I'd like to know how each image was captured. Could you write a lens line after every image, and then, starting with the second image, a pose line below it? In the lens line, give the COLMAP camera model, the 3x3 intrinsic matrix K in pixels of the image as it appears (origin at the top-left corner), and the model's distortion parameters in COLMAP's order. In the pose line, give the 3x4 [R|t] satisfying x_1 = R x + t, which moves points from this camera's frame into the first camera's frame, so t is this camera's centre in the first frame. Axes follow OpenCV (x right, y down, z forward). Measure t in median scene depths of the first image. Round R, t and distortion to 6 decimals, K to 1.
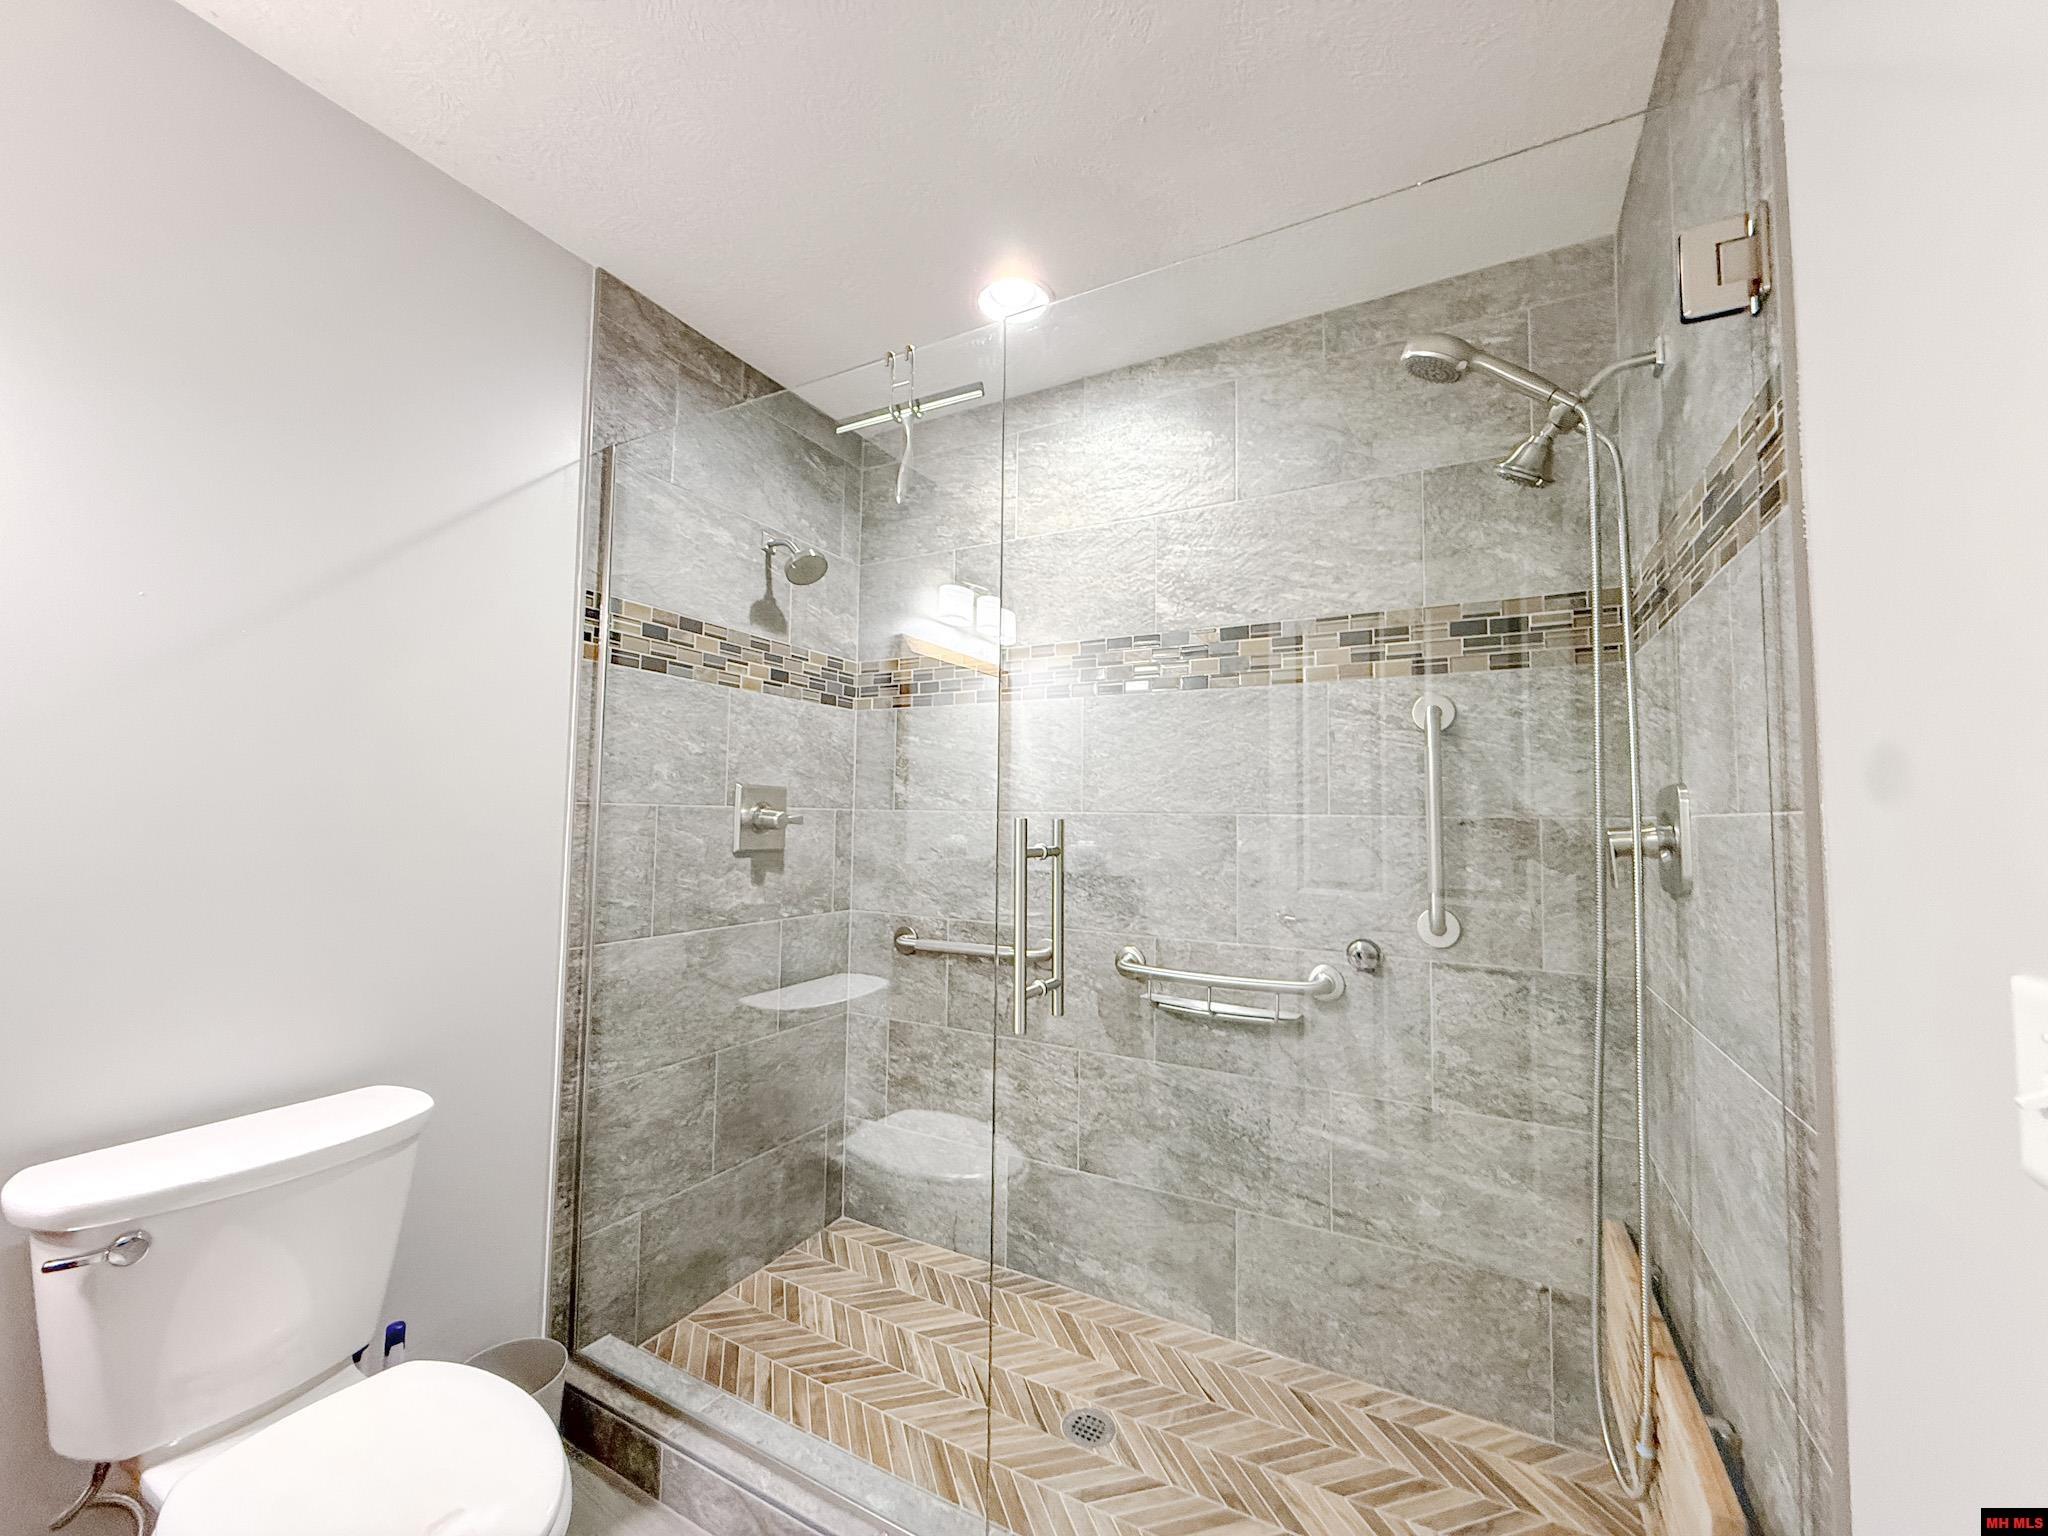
lens RADIAL K [[815.8, 0, 1014.4], [0, 815.8, 769.1], [0, 0, 1]] dist [0.000221, -0.000193]
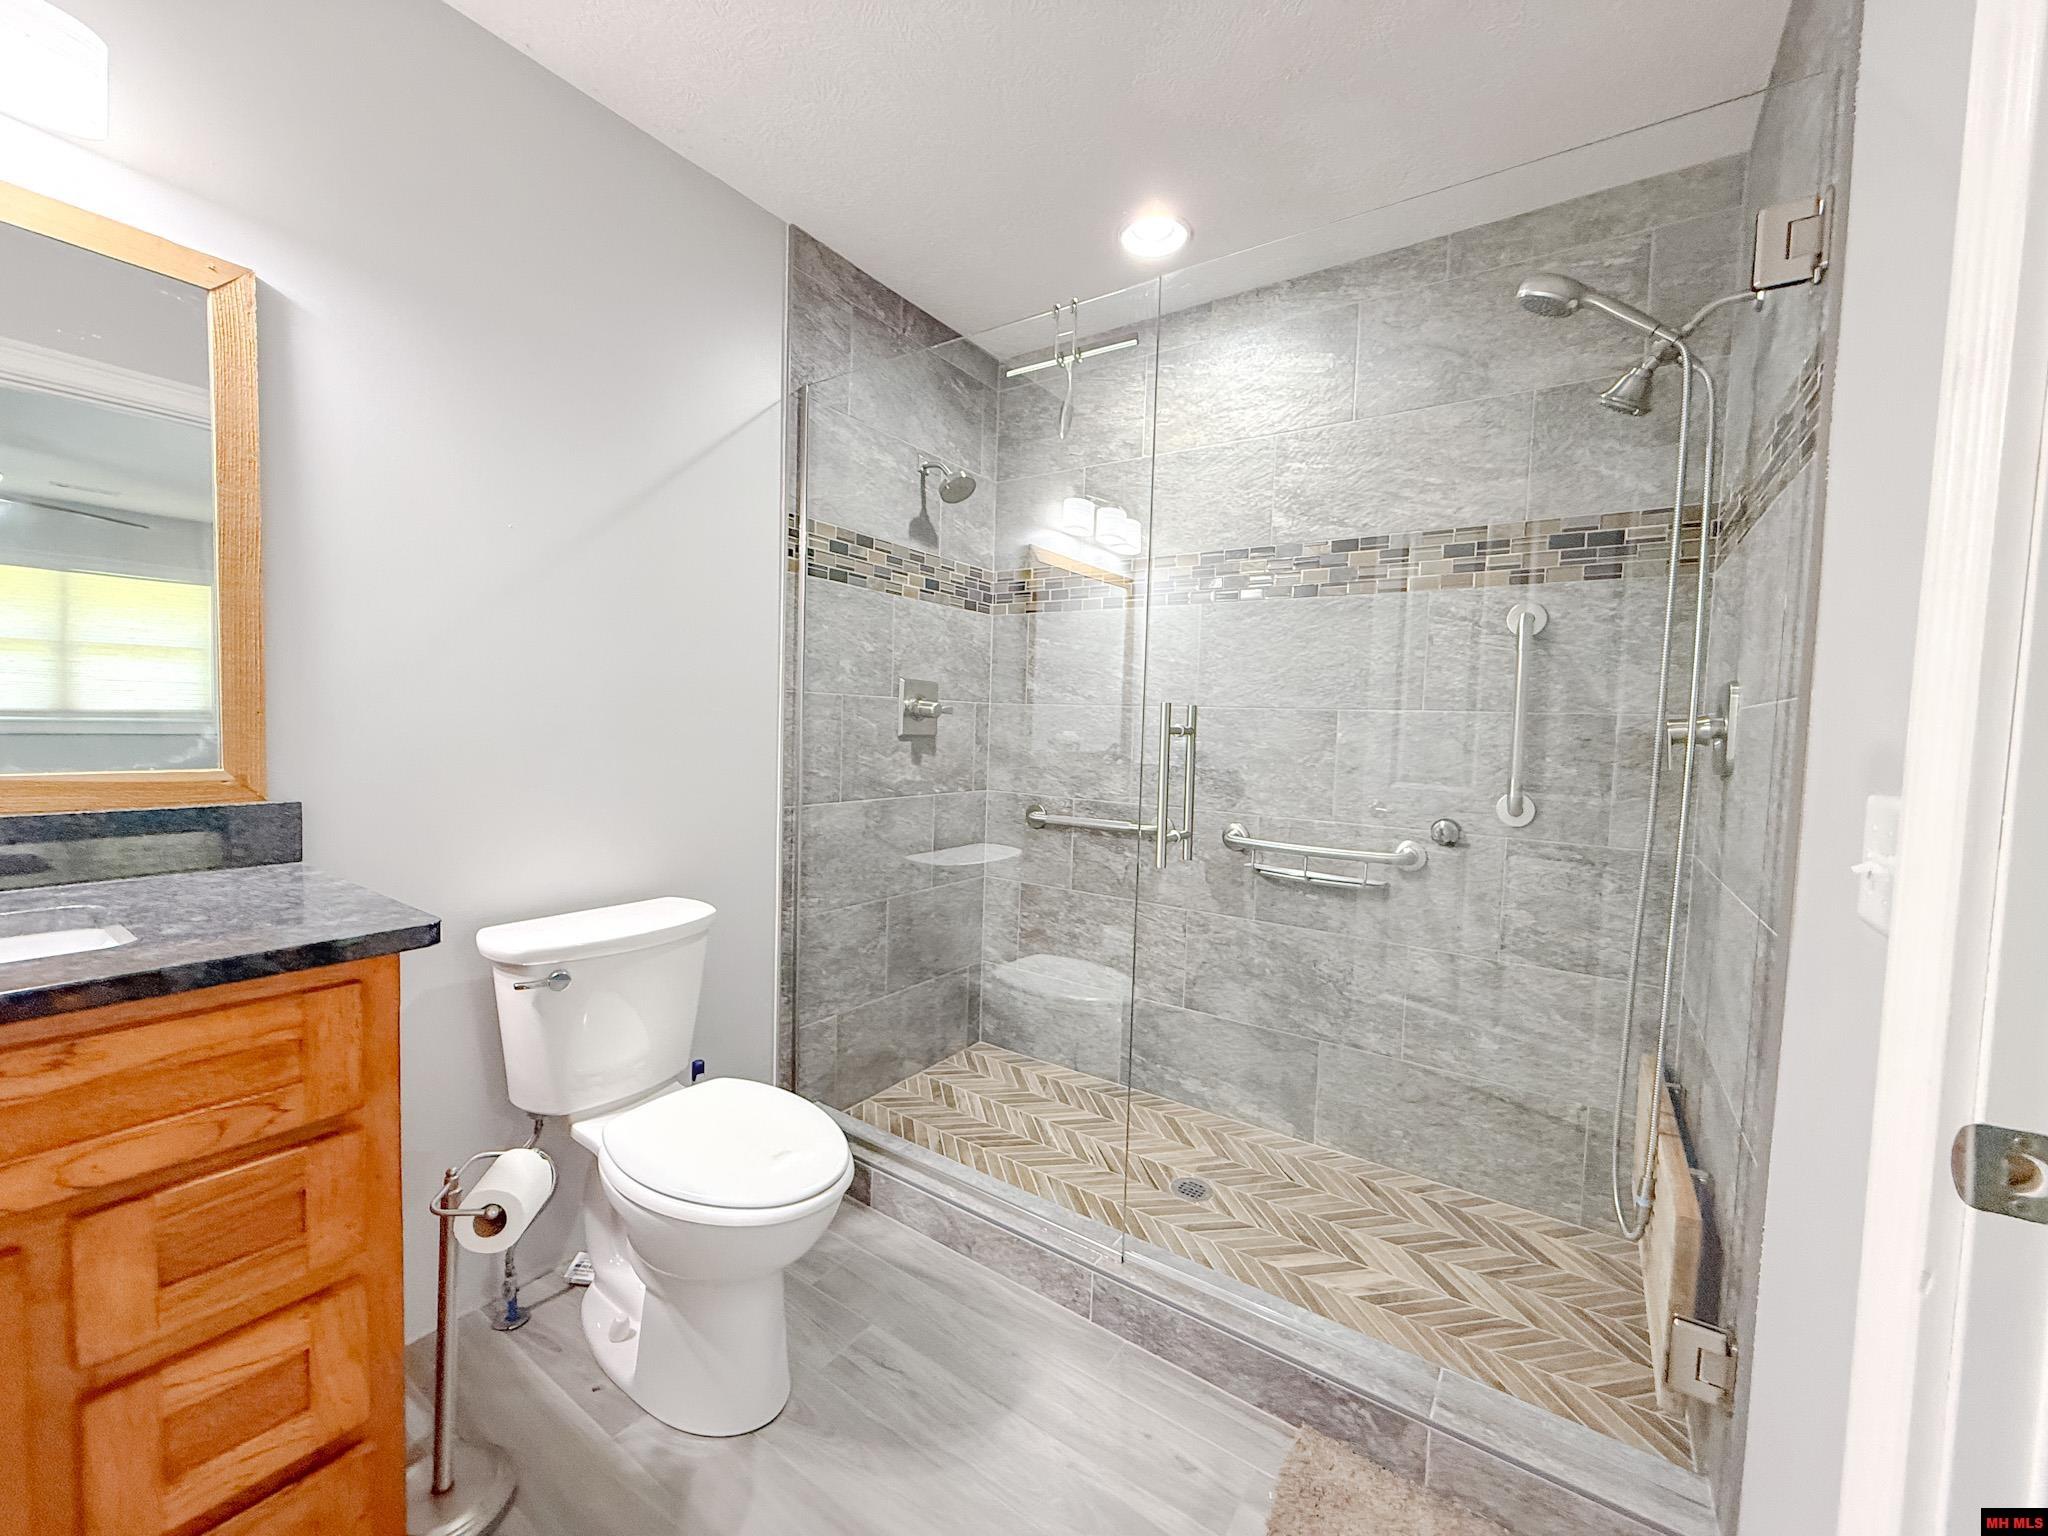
lens RADIAL K [[815.8, 0, 1014.8], [0, 815.8, 768.1], [0, 0, 1]] dist [0.000221, -0.000193]
pose [[0.994656, 0.022168, -0.100841, -0.059601], [-0.010560, 0.993399, 0.114220, 0.011753], [0.102707, -0.112545, 0.988324, -0.179735]]
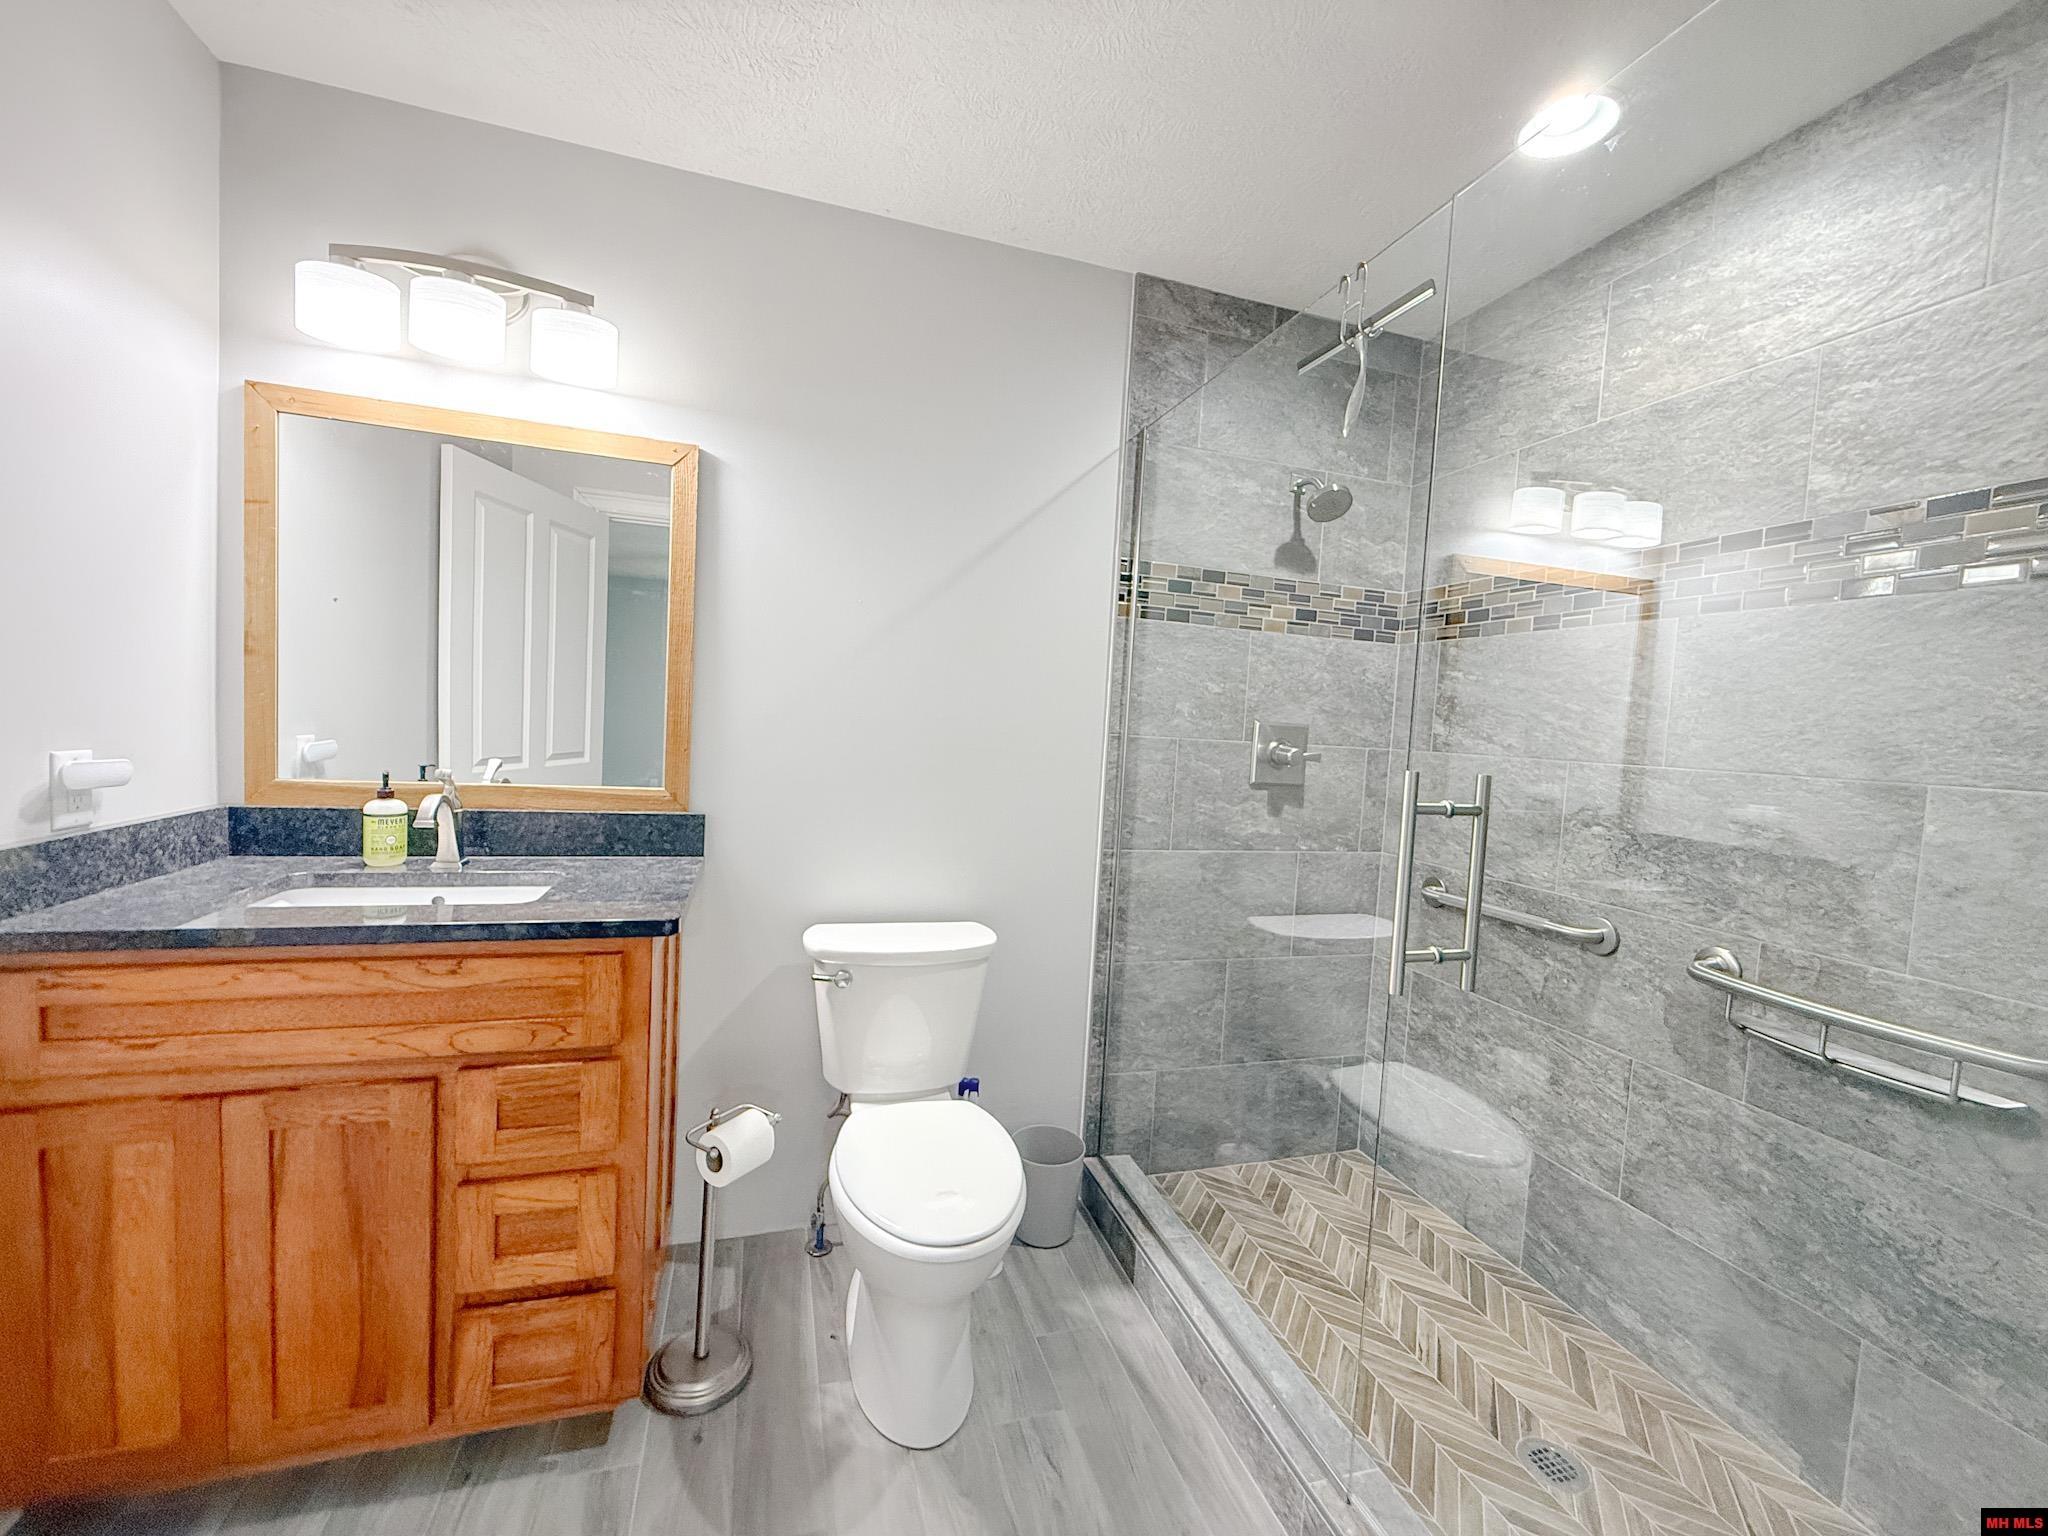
lens RADIAL K [[815.8, 0, 1020.3], [0, 815.8, 768.8], [0, 0, 1]] dist [0.000221, -0.000193]
pose [[0.716398, 0.063777, -0.694771, 0.208857], [-0.002976, 0.996083, 0.088368, -0.014626], [0.697686, -0.061239, 0.713782, 0.014250]]
